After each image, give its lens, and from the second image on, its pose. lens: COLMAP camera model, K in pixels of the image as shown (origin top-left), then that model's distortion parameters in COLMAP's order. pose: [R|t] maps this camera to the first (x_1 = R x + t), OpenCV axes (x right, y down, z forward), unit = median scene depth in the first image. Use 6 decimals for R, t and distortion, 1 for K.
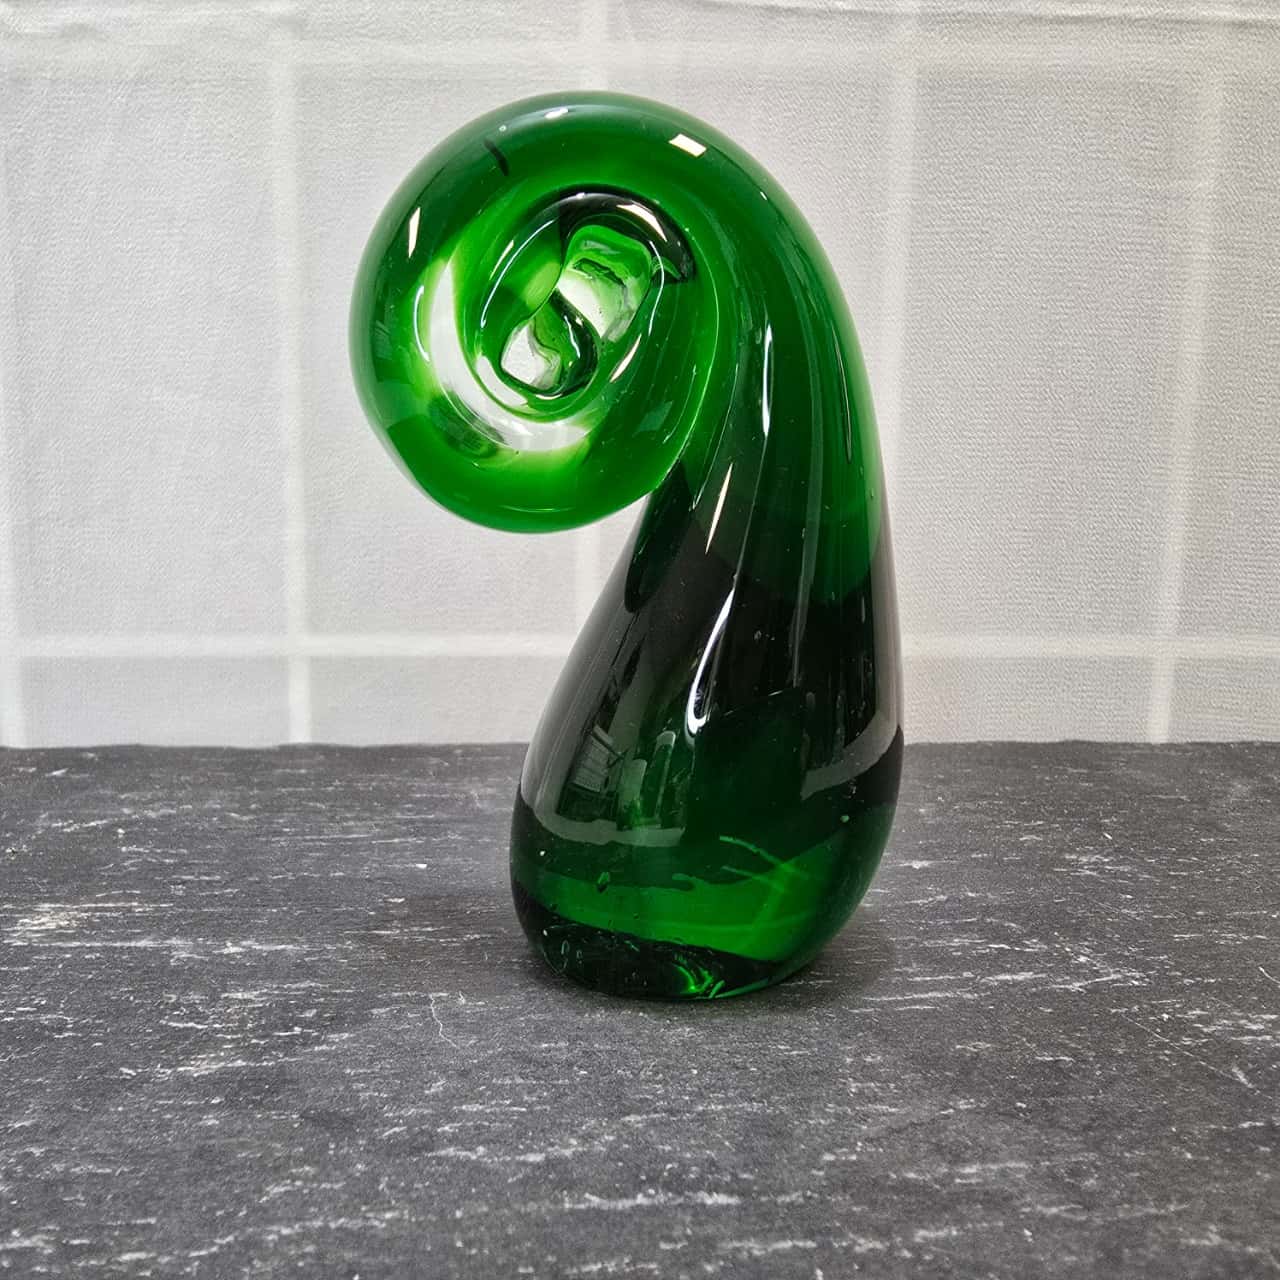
lens RADIAL K [[1044.0, 0, 643.4], [0, 1044.0, 635.2], [0, 0, 1]] dist [0.017727, -0.012203]
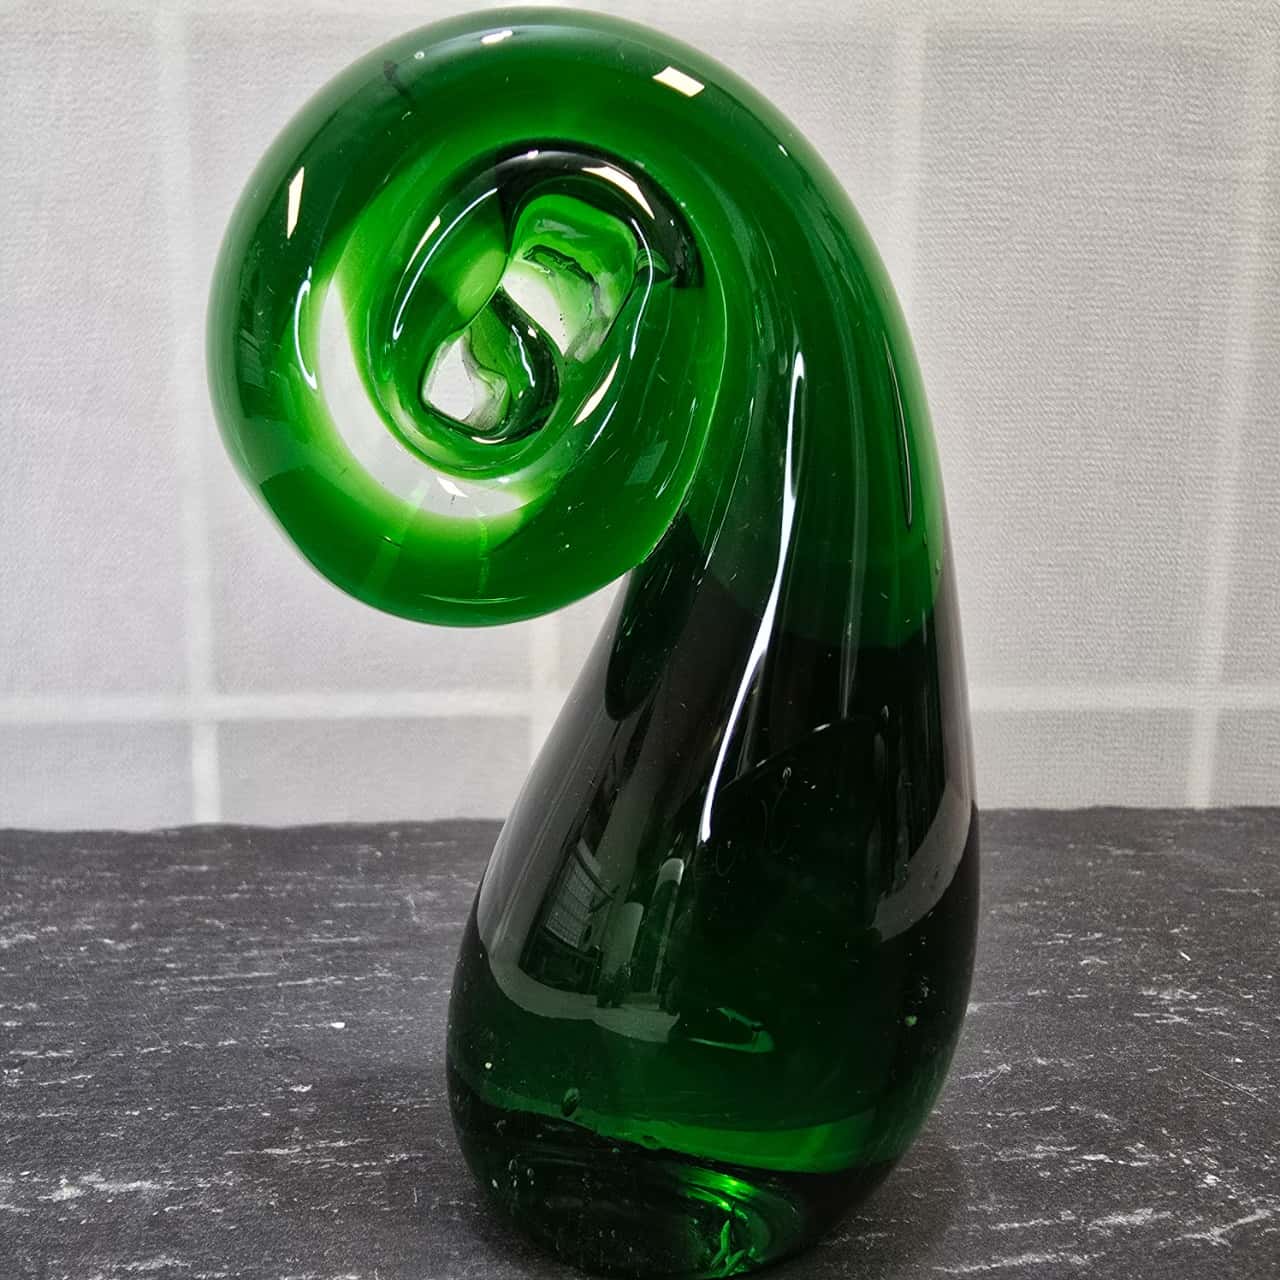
lens RADIAL K [[1044.0, 0, 635.2], [0, 1044.0, 644.8], [0, 0, 1]] dist [0.017727, -0.012203]
pose [[0.999364, -0.010222, 0.034165, -0.011191], [0.009769, 0.999863, 0.013388, -0.060065], [-0.034297, -0.013046, 0.999327, 0.175425]]
